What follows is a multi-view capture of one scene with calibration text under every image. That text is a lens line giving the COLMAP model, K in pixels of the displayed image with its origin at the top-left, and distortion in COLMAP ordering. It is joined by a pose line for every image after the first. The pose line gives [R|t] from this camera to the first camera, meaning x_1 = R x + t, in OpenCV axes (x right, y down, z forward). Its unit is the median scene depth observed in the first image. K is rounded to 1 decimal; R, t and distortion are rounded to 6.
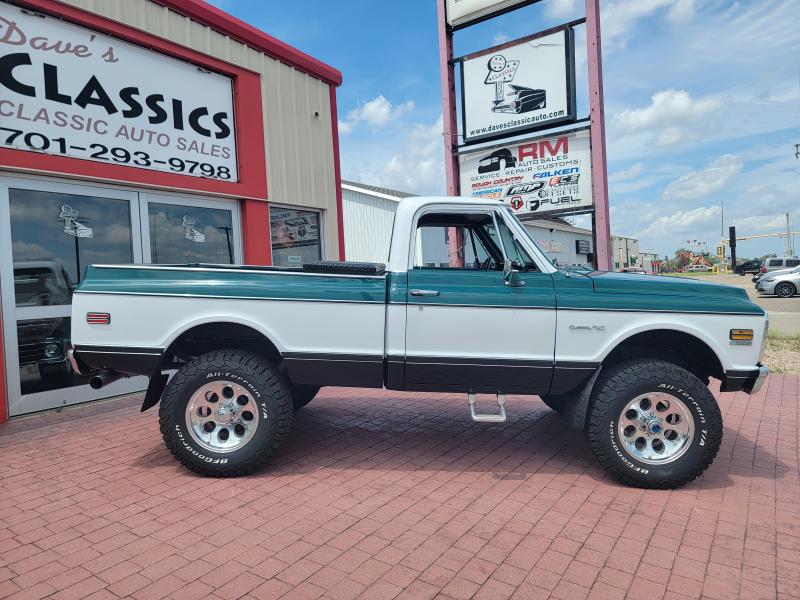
lens RADIAL K [[561.2, 0, 406.2], [0, 561.2, 298.0], [0, 0, 1]] dist [0.068613, -0.062900]
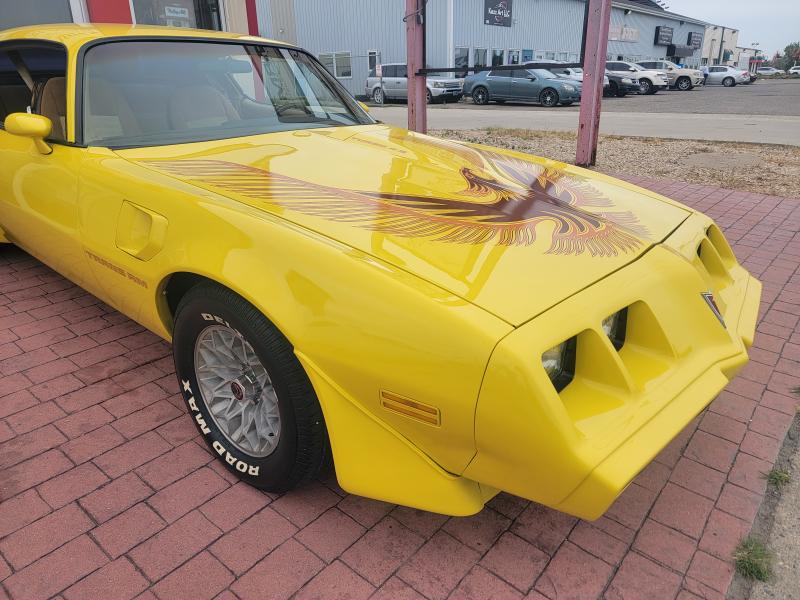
lens RADIAL K [[561.2, 0, 404.5], [0, 561.2, 290.1], [0, 0, 1]] dist [0.068613, -0.062900]
pose [[0.992820, 0.073300, -0.094530, 0.229547], [-0.038478, 0.943954, 0.327828, 0.021587], [0.113262, -0.321837, 0.939996, 0.222513]]
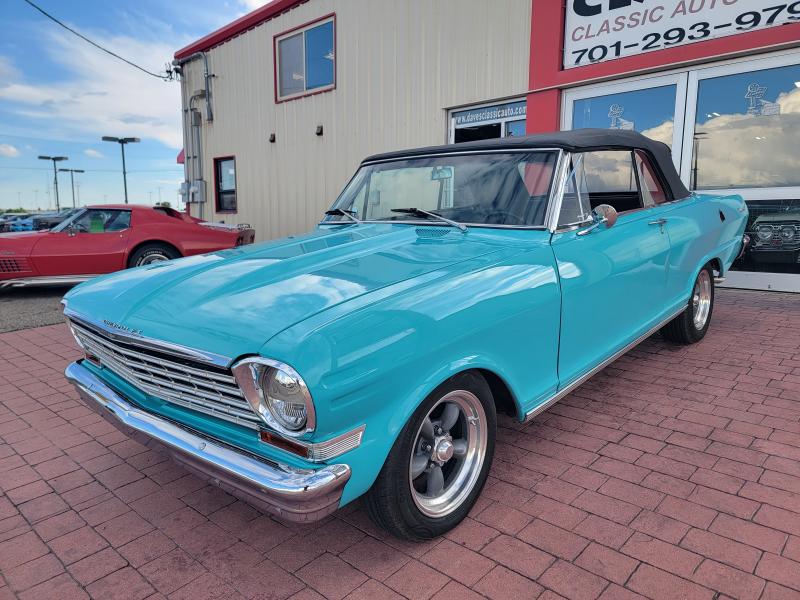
lens RADIAL K [[561.2, 0, 411.0], [0, 561.2, 296.6], [0, 0, 1]] dist [0.068613, -0.062900]
pose [[-0.151028, 0.166184, -0.974461, 0.478556], [-0.025665, 0.984776, 0.171921, 0.022163], [0.988196, 0.050974, -0.144464, 0.604315]]
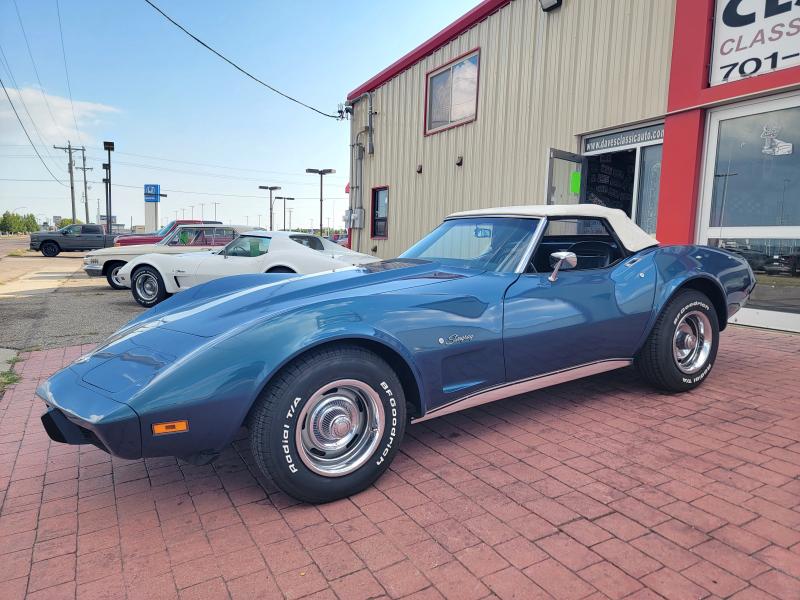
lens RADIAL K [[561.2, 0, 406.3], [0, 561.2, 297.2], [0, 0, 1]] dist [0.068613, -0.062900]
pose [[-0.460797, 0.110366, -0.880616, 0.443054], [-0.033314, 0.989388, 0.141430, 0.009379], [0.886880, 0.094508, -0.452230, 0.709380]]
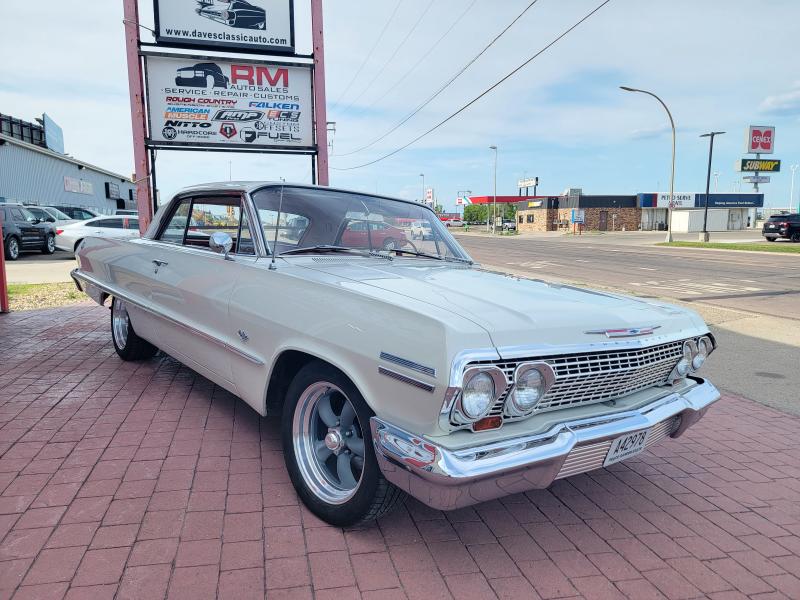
lens RADIAL K [[561.2, 0, 413.4], [0, 561.2, 298.1], [0, 0, 1]] dist [0.068613, -0.062900]
pose [[0.658836, -0.048232, 0.750739, -0.363797], [-0.013265, 0.997043, 0.075697, 0.028851], [-0.752170, -0.059831, 0.656248, 0.219508]]
